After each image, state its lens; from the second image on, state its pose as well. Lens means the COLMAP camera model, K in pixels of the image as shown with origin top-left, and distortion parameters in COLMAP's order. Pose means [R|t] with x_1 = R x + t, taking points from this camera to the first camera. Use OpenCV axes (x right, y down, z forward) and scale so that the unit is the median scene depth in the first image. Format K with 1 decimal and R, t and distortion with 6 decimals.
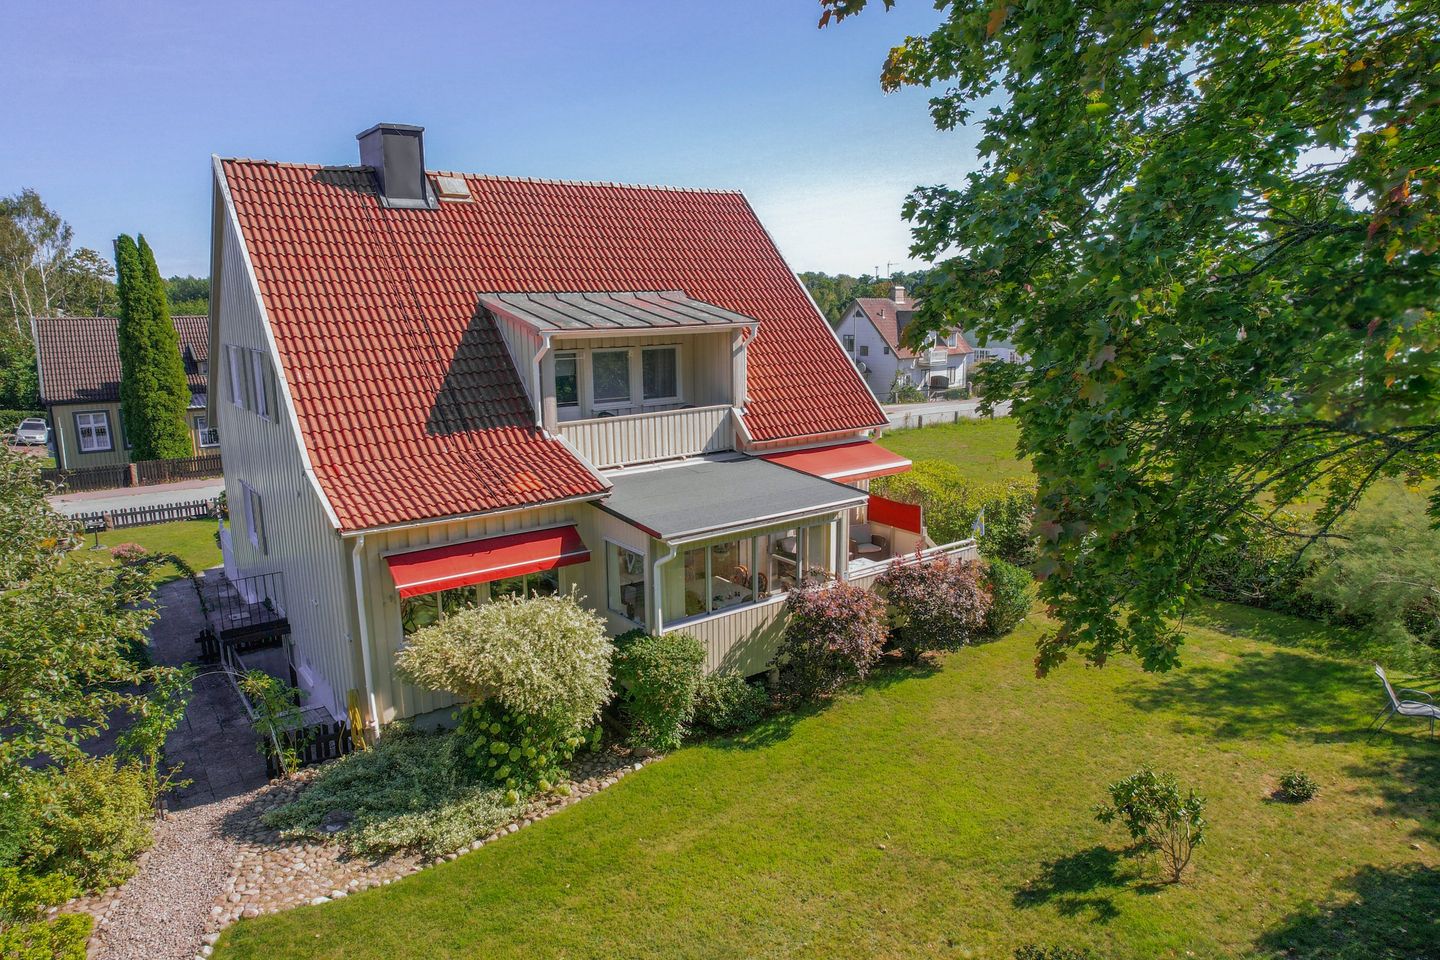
lens RADIAL K [[1009.2, 0, 688.4], [0, 1009.2, 446.1], [0, 0, 1]] dist [-0.086916, 0.097006]
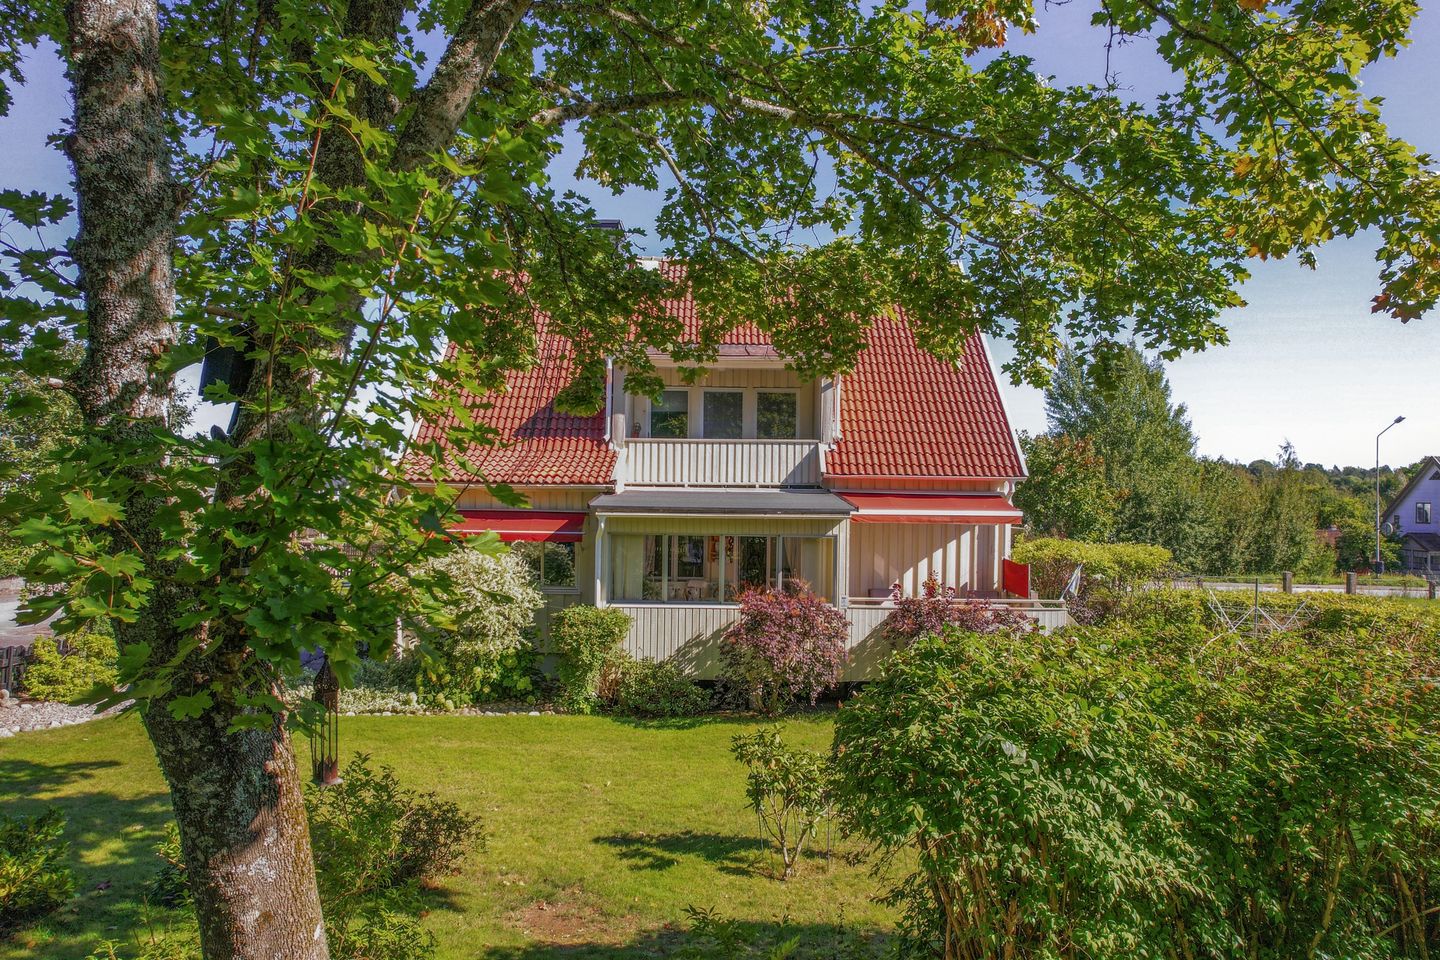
lens RADIAL K [[1009.2, 0, 688.4], [0, 1009.2, 446.1], [0, 0, 1]] dist [-0.086916, 0.097006]
pose [[0.783413, -0.002890, -0.621495, 0.637742], [-0.124805, 0.978888, -0.161873, 0.161579], [0.608842, 0.204379, 0.766512, 0.179397]]
